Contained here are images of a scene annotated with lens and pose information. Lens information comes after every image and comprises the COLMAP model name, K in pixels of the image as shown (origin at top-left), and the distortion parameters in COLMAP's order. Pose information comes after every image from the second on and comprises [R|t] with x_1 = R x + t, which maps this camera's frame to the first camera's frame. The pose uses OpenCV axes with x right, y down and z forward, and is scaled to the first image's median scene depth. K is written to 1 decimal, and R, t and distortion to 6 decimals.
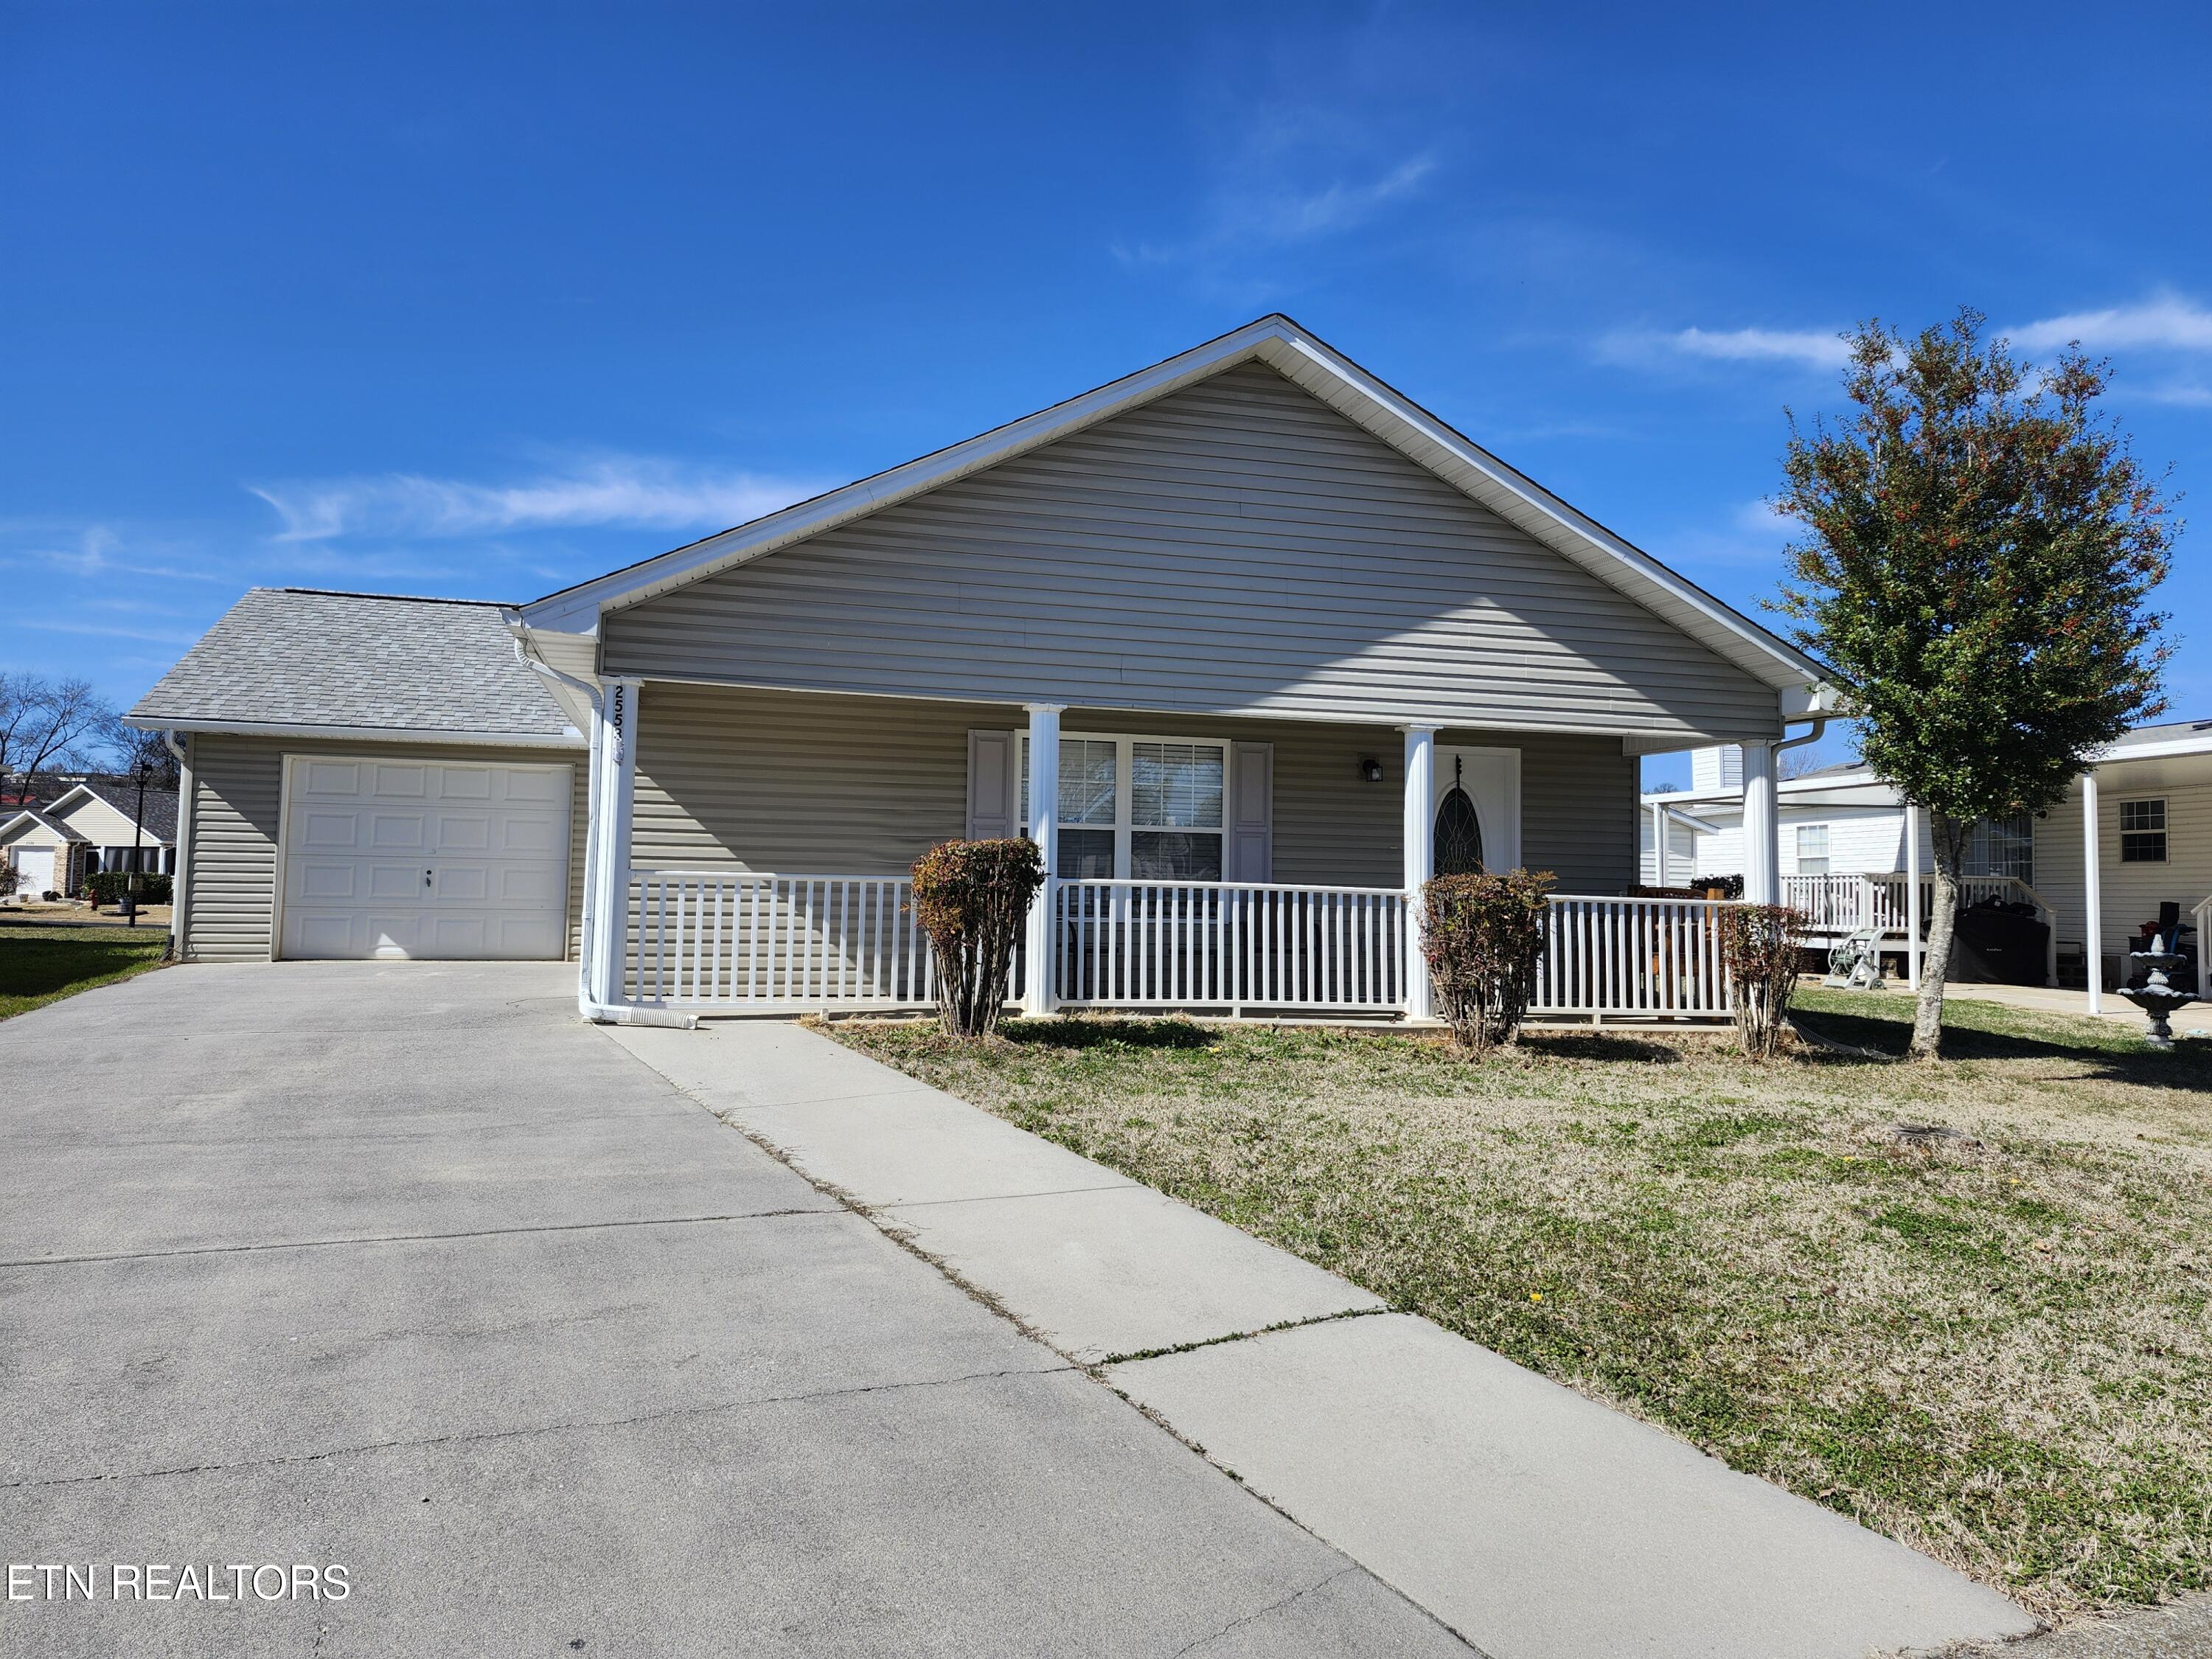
lens RADIAL K [[1506.5, 0, 981.8], [0, 1506.5, 823.0], [0, 0, 1]] dist [0.042515, -0.034606]
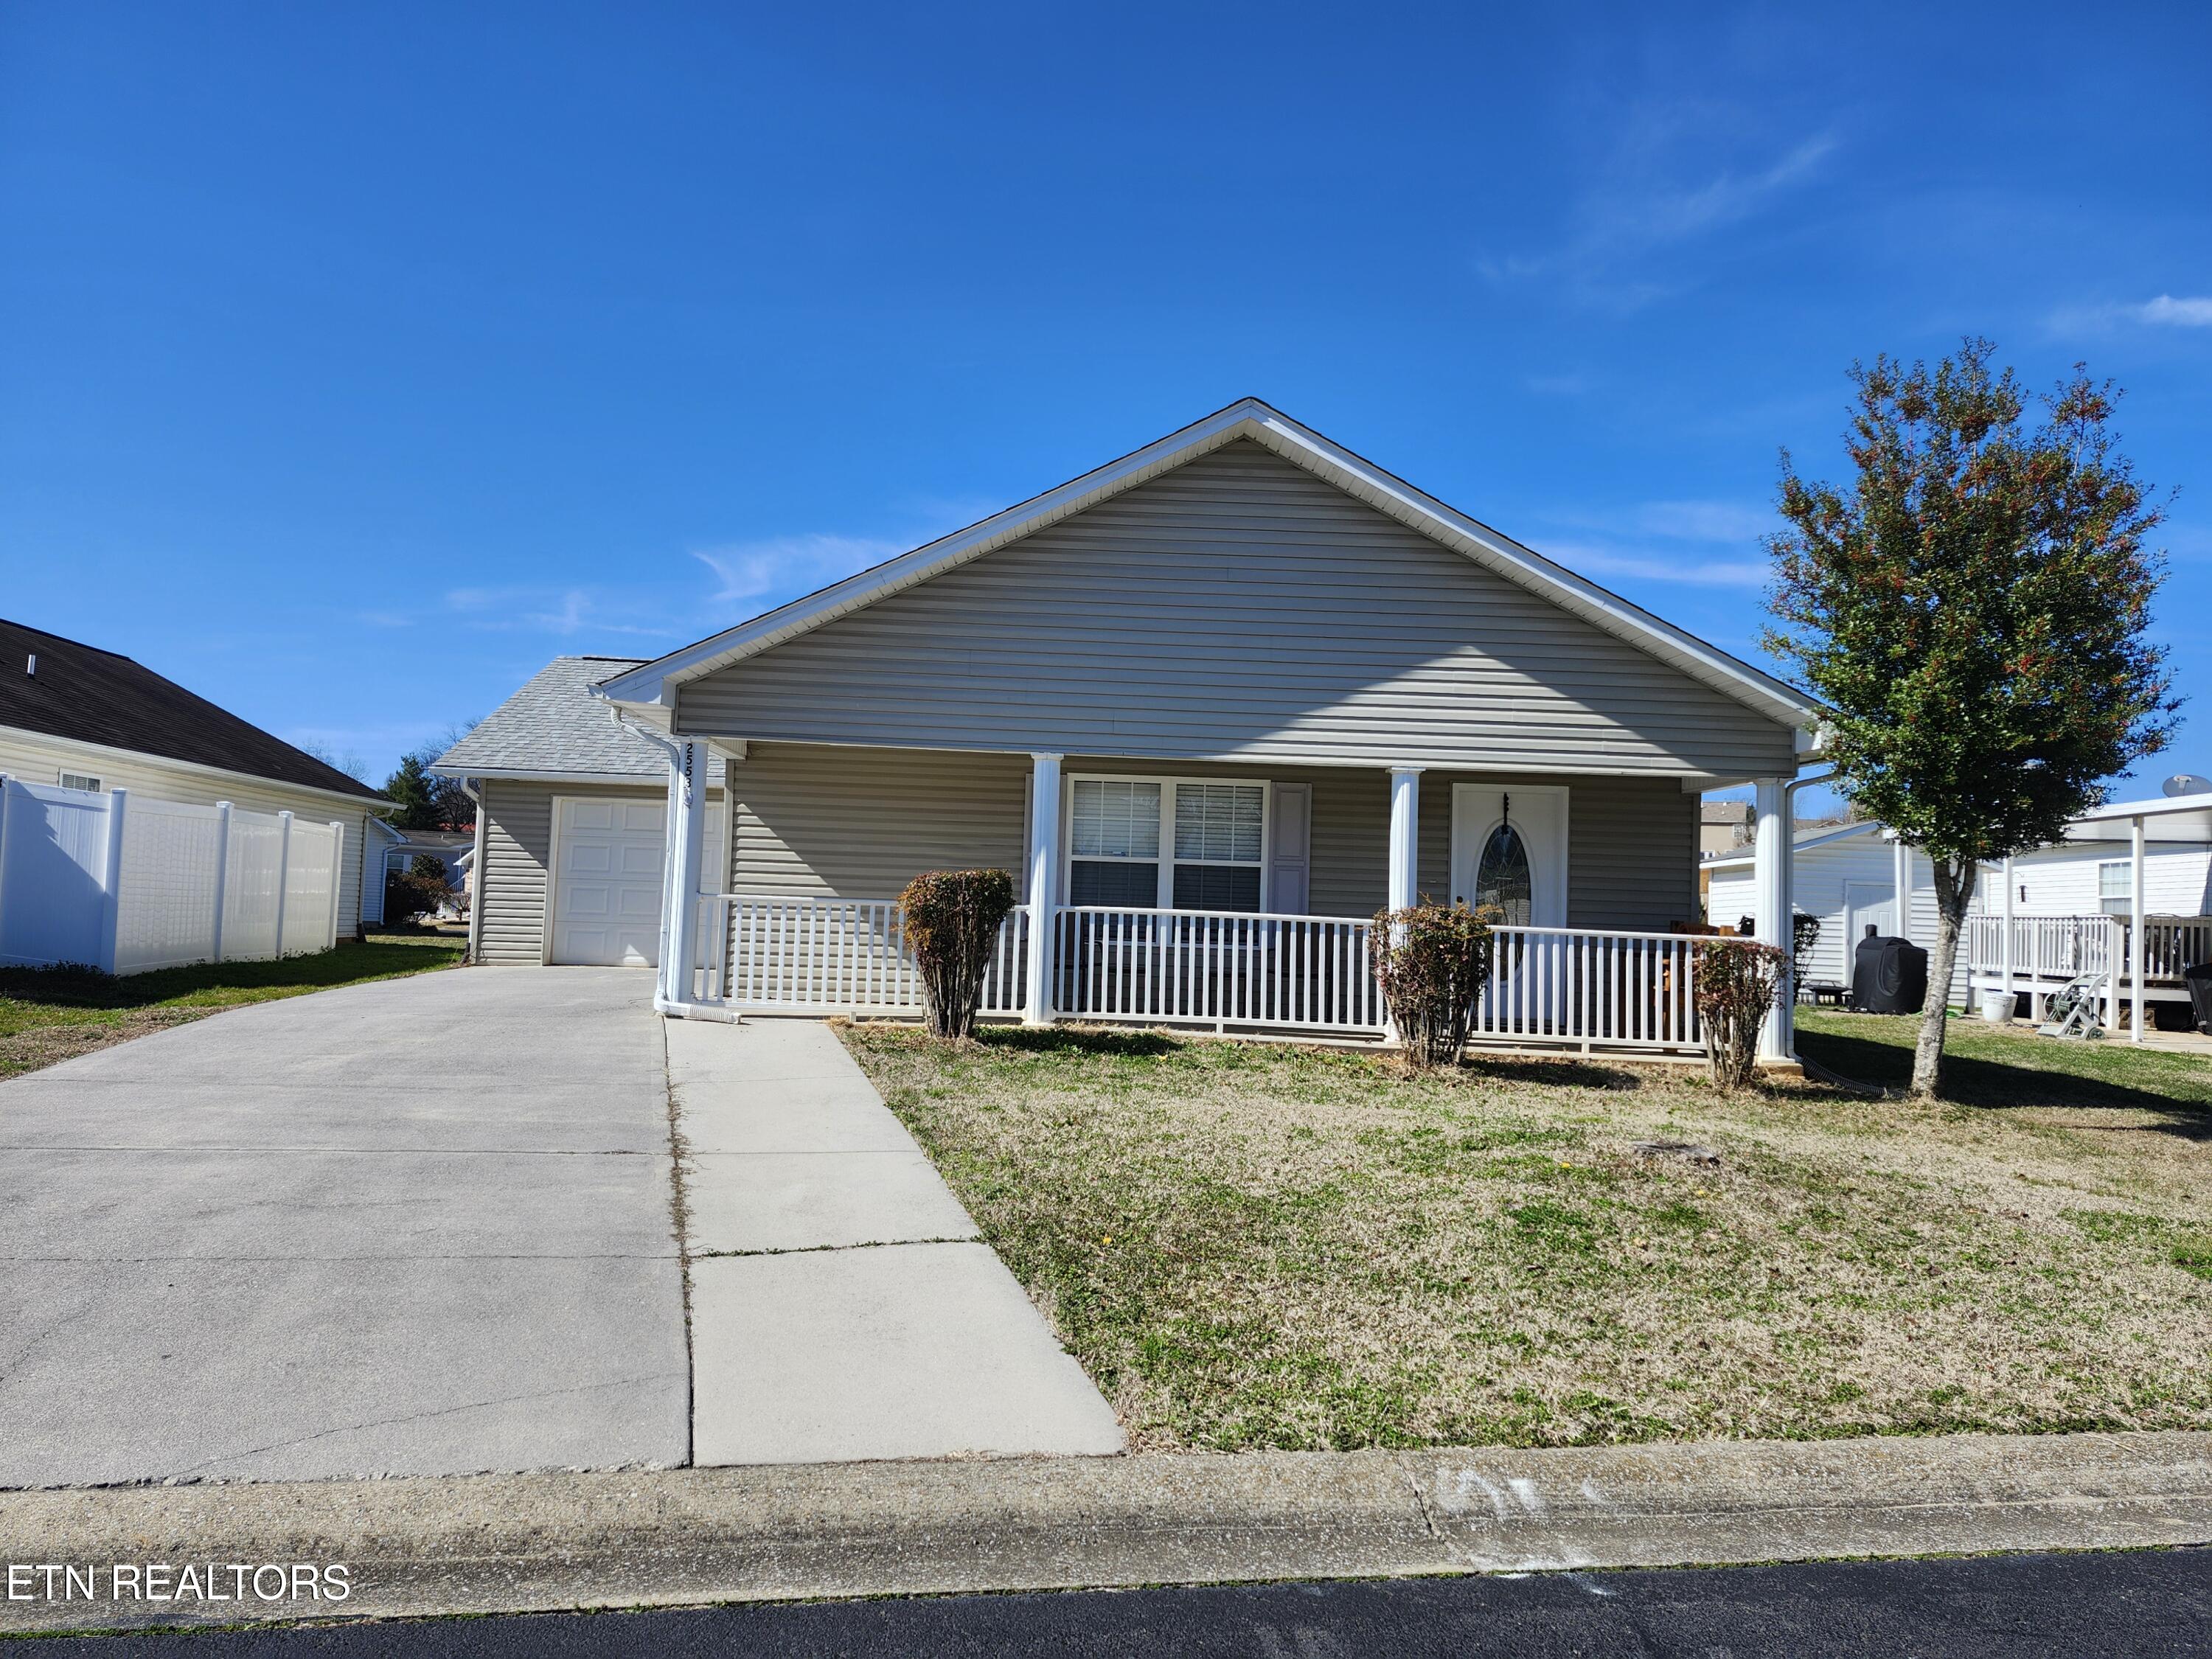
lens RADIAL K [[1481.0, 0, 986.9], [0, 1481.0, 858.0], [0, 0, 1]] dist [0.039190, -0.036141]
pose [[0.967093, 0.005641, -0.254359, 0.271143], [-0.004771, 0.999980, 0.004040, -0.003277], [0.254377, -0.002694, 0.967101, -0.095036]]
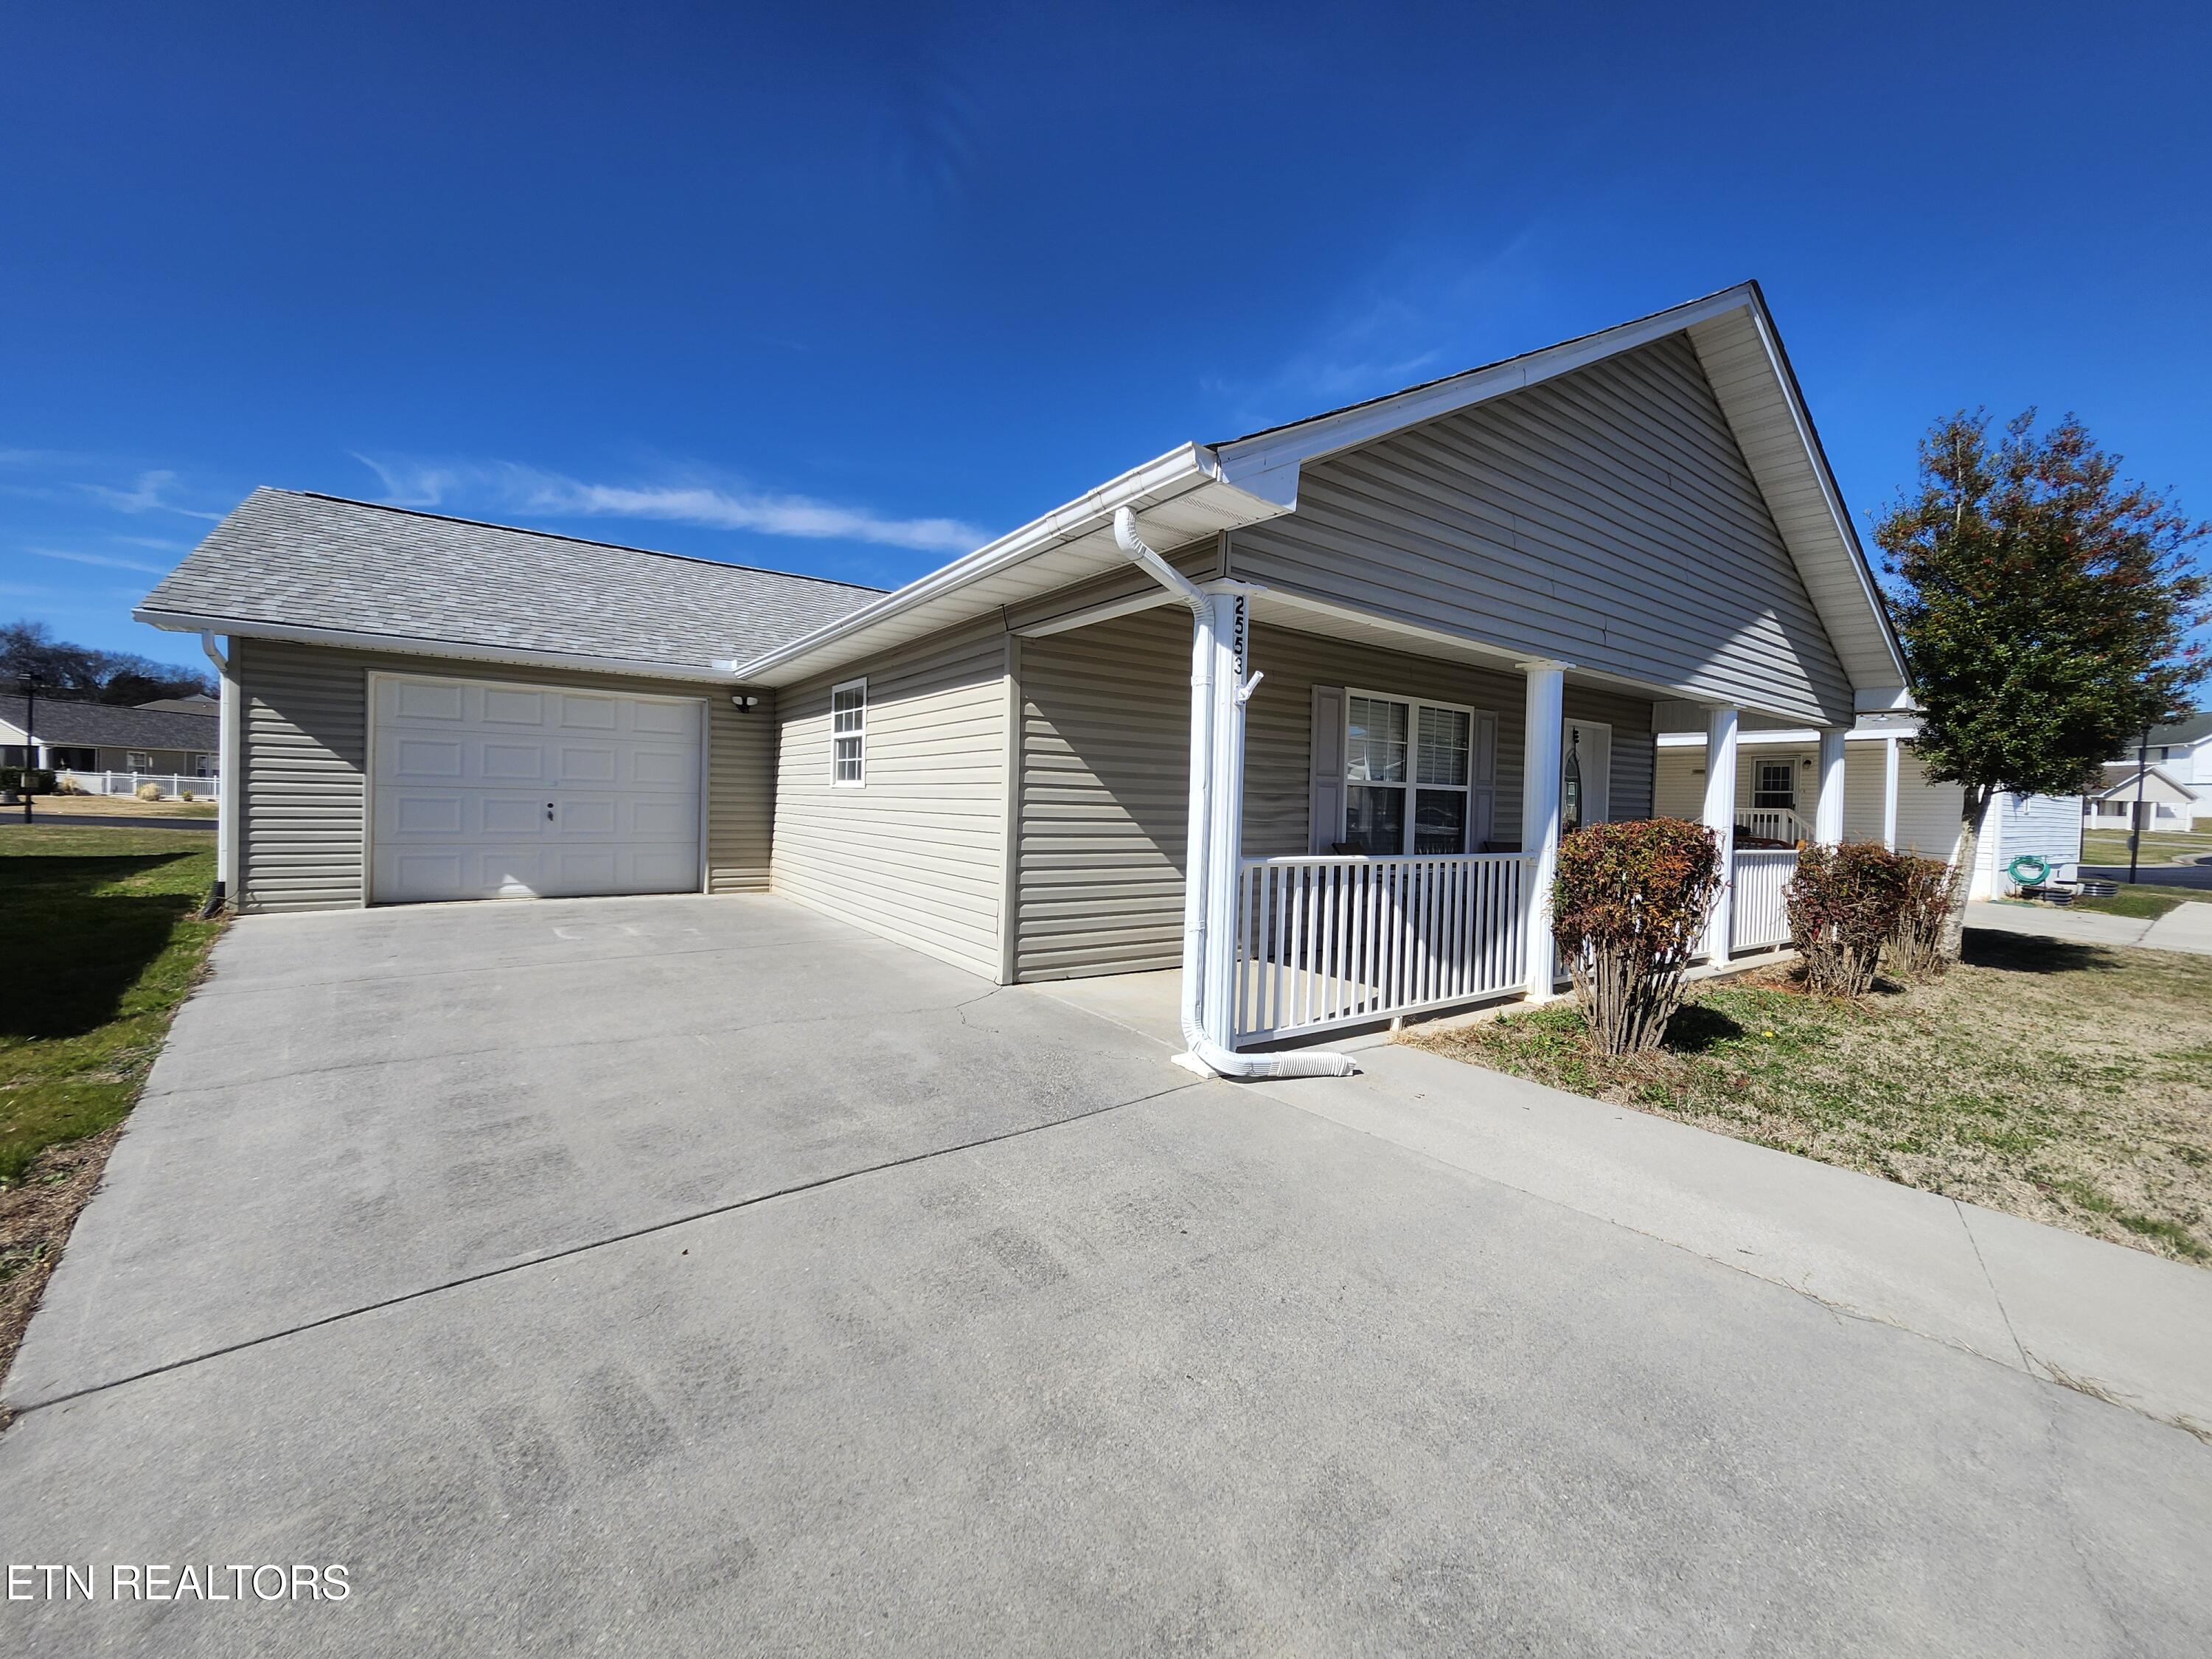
lens RADIAL K [[897.2, 0, 1106.0], [0, 897.2, 829.5], [0, 0, 1]] dist [0.000918, 0.000229]
pose [[0.930544, -0.004431, 0.366154, -0.387005], [-0.028159, 0.996100, 0.083617, -0.014356], [-0.365097, -0.088120, 0.926790, 0.546750]]
